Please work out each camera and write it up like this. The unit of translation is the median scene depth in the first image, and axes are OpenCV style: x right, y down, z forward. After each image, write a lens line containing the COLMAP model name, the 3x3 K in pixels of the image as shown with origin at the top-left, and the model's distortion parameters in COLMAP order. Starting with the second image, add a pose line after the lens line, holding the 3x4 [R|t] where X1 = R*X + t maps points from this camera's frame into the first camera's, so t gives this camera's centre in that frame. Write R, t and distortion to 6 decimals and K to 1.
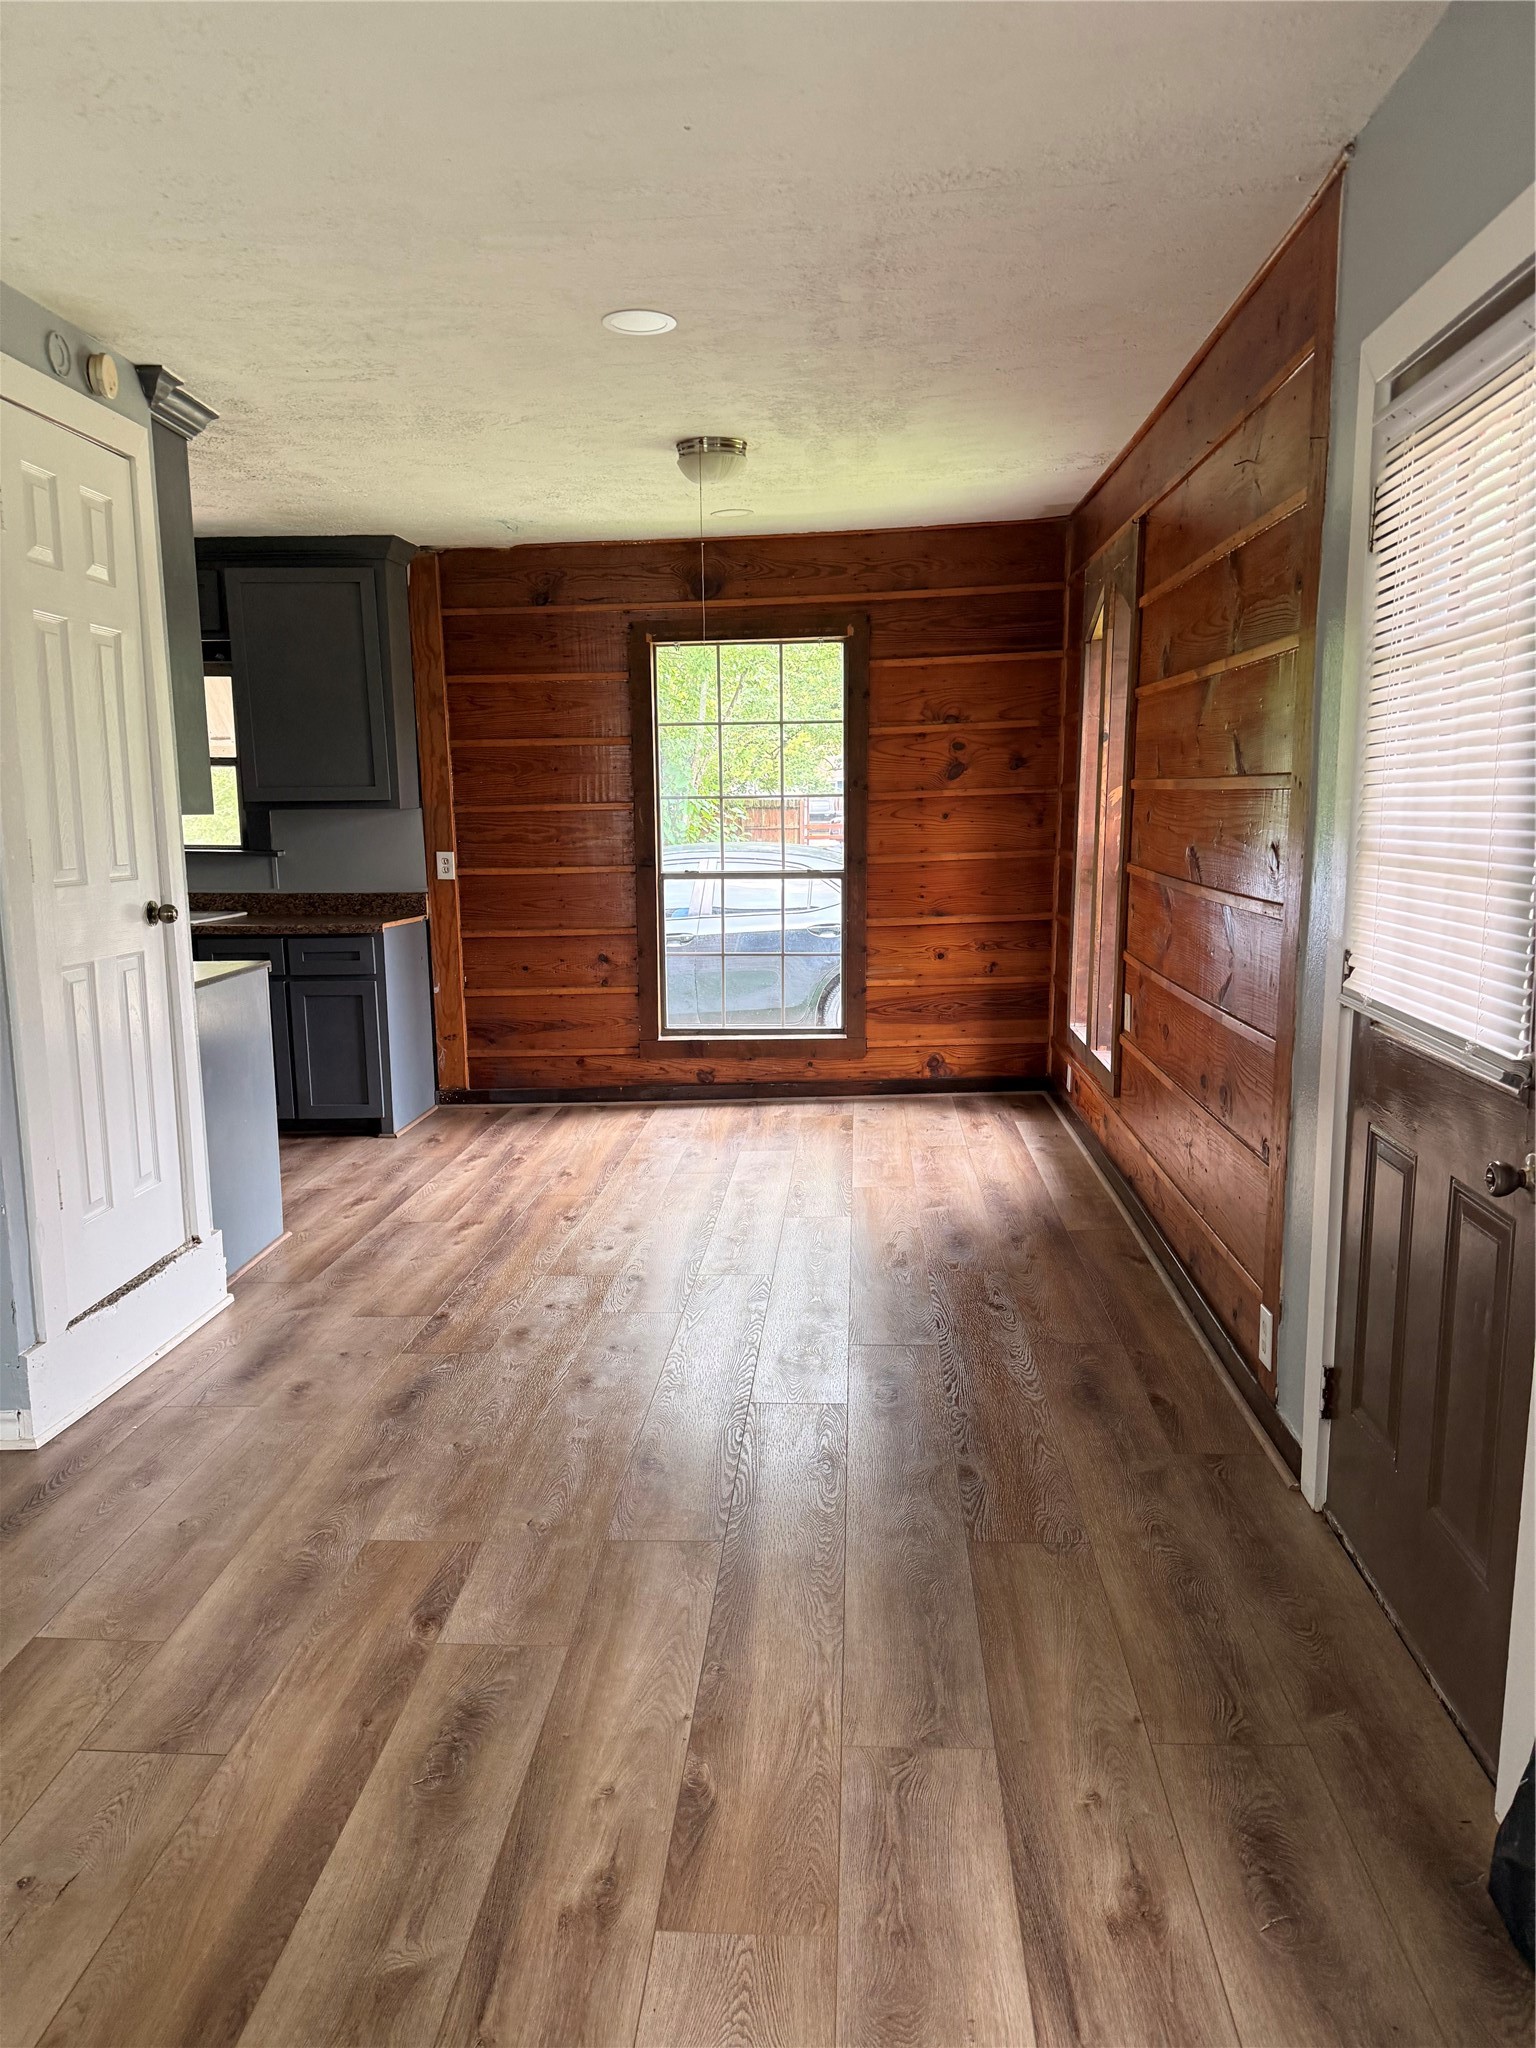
lens RADIAL K [[1433.4, 0, 765.0], [0, 1433.4, 1071.2], [0, 0, 1]] dist [0.092105, -0.098021]
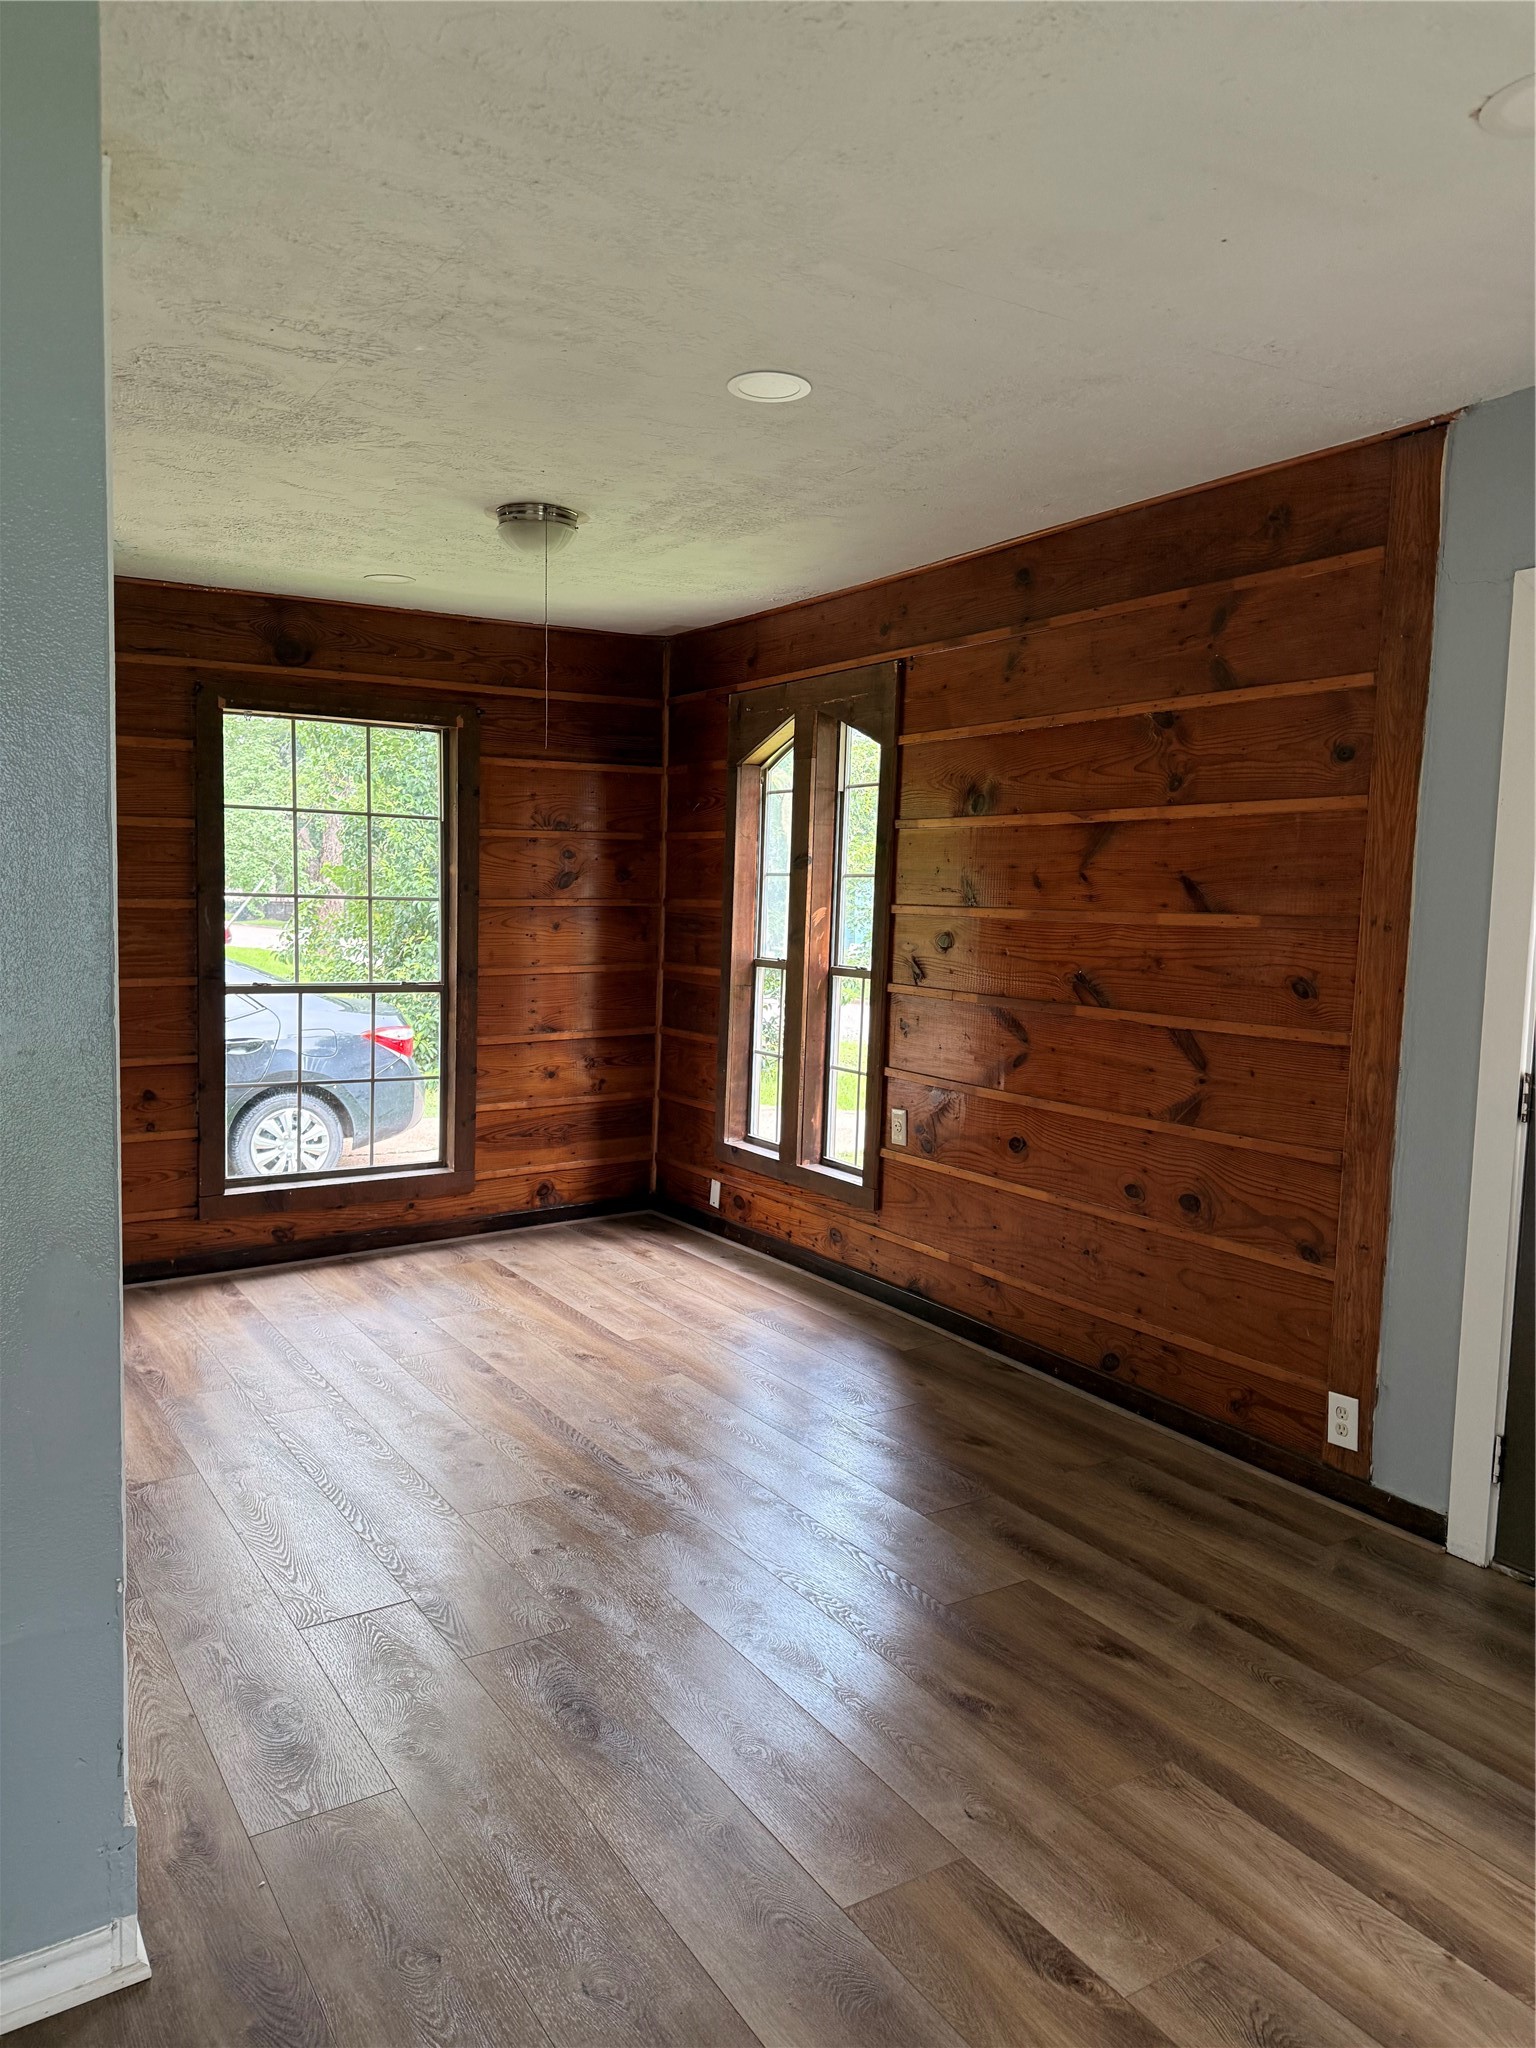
lens RADIAL K [[1443.9, 0, 767.8], [0, 1443.9, 1037.8], [0, 0, 1]] dist [0.164696, -0.270349]
pose [[0.802964, -0.023910, 0.595547, -0.336533], [0.078938, 0.994659, -0.066498, -0.032035], [-0.590776, 0.100407, 0.800563, 0.172107]]
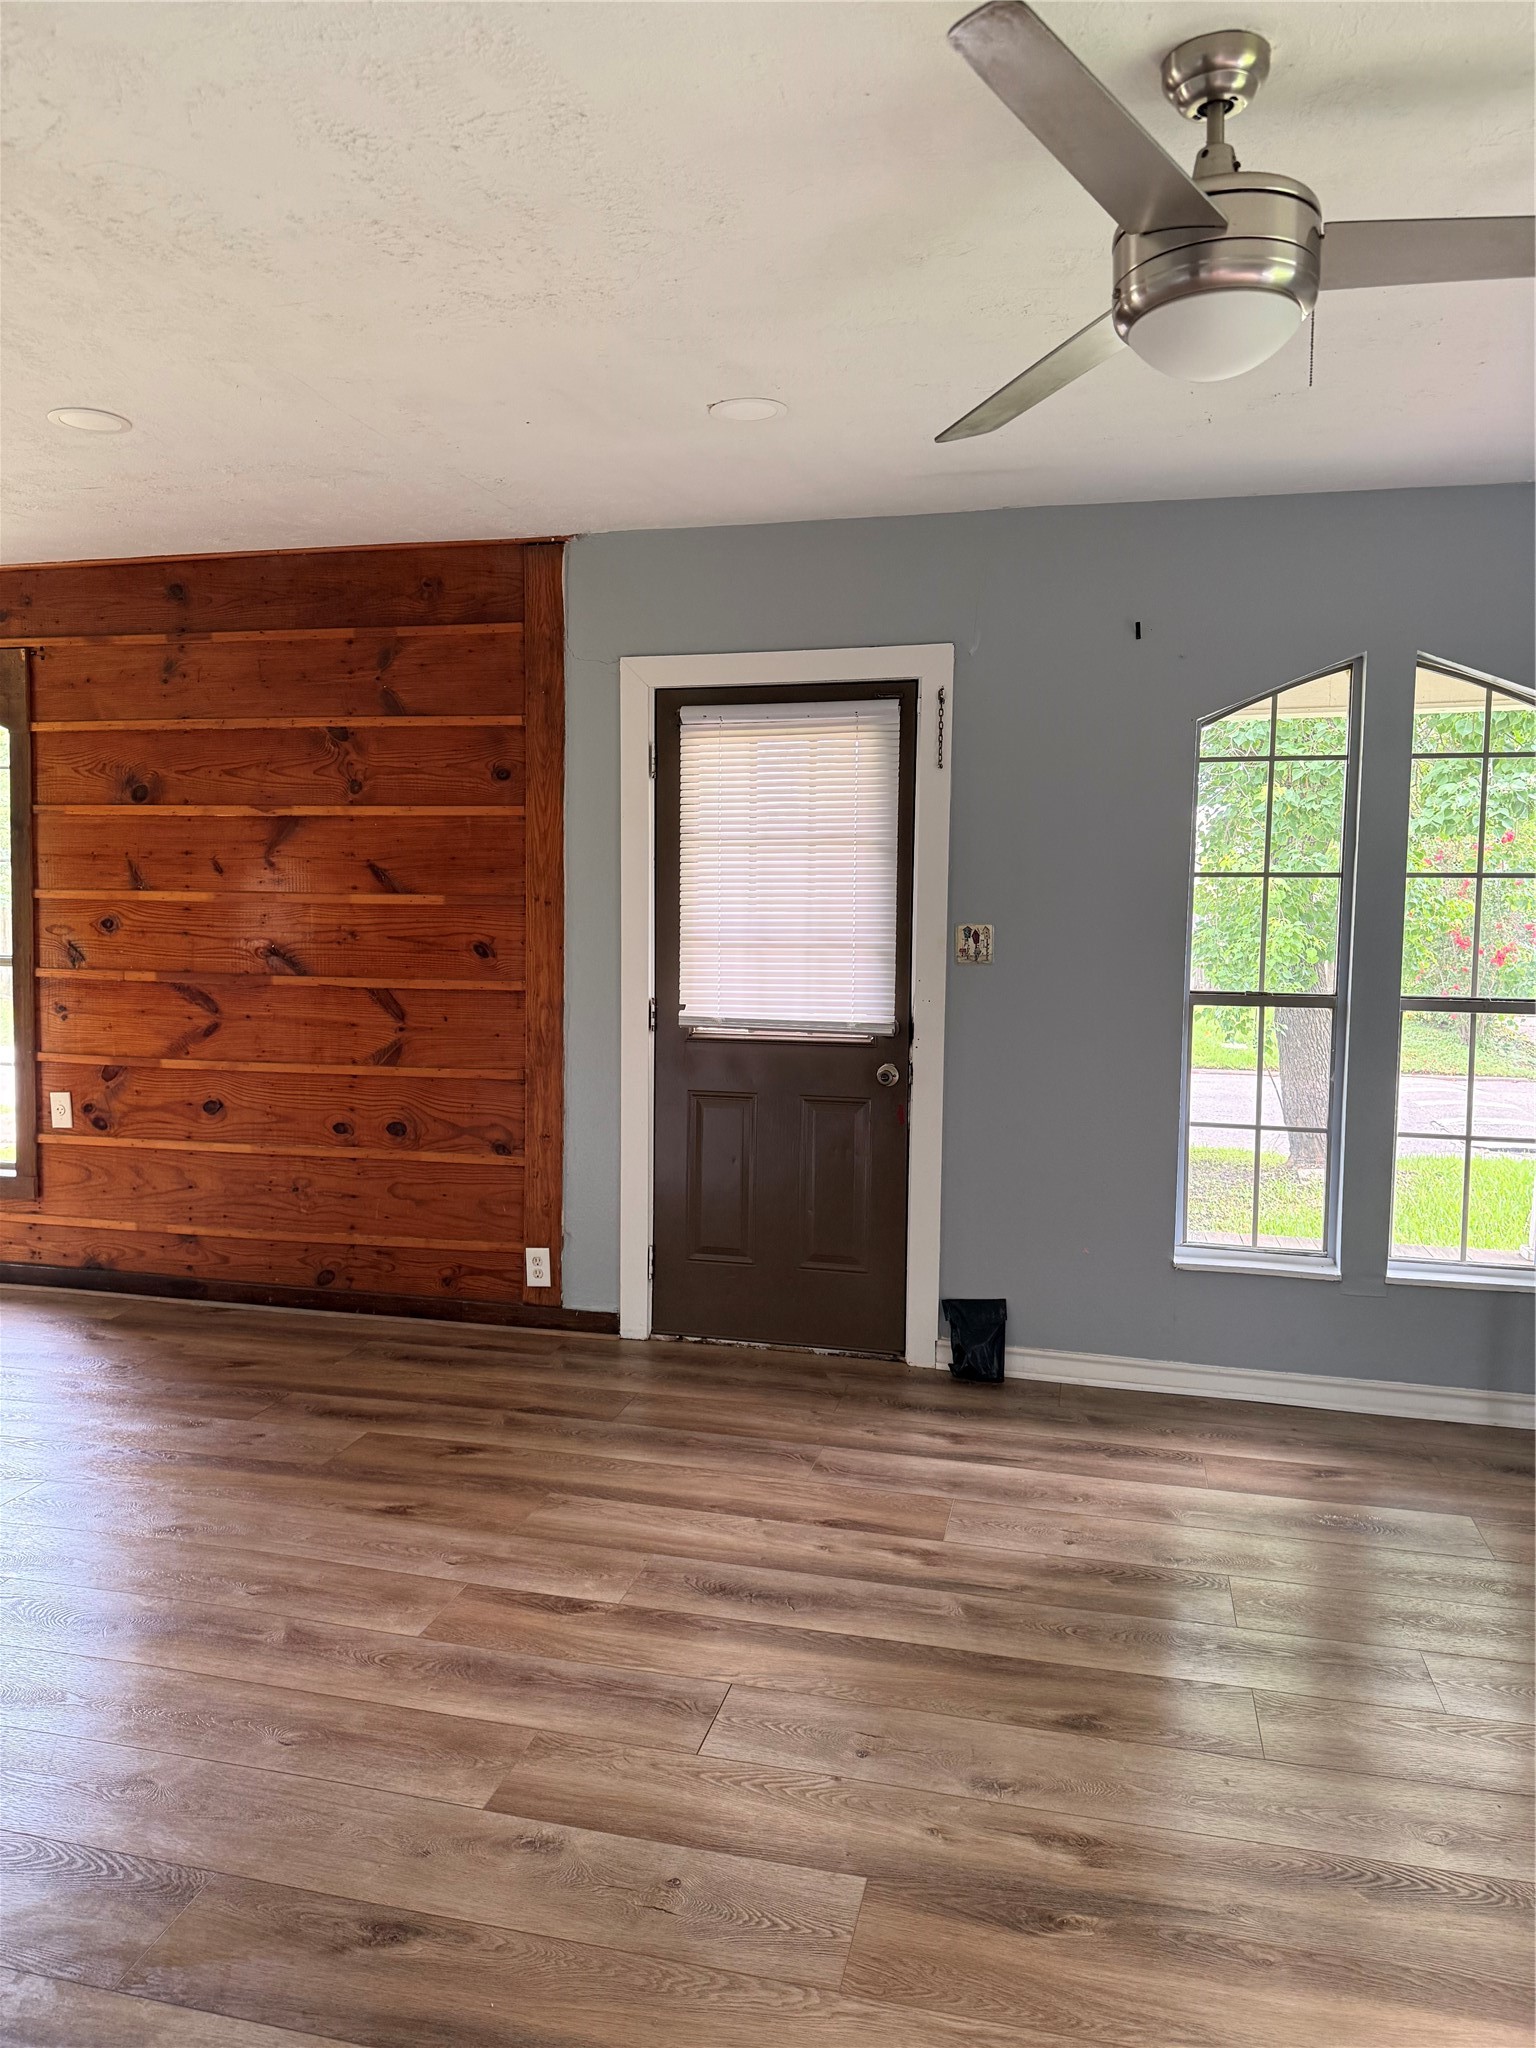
lens RADIAL K [[1450.7, 0, 768.0], [0, 1450.7, 1024.0], [0, 0, 1]] dist [0.101964, -0.094214]
pose [[0.171416, -0.067208, 0.982904, -0.540376], [0.180427, 0.982939, 0.035744, -0.035771], [-0.968536, 0.171216, 0.180617, 0.235836]]
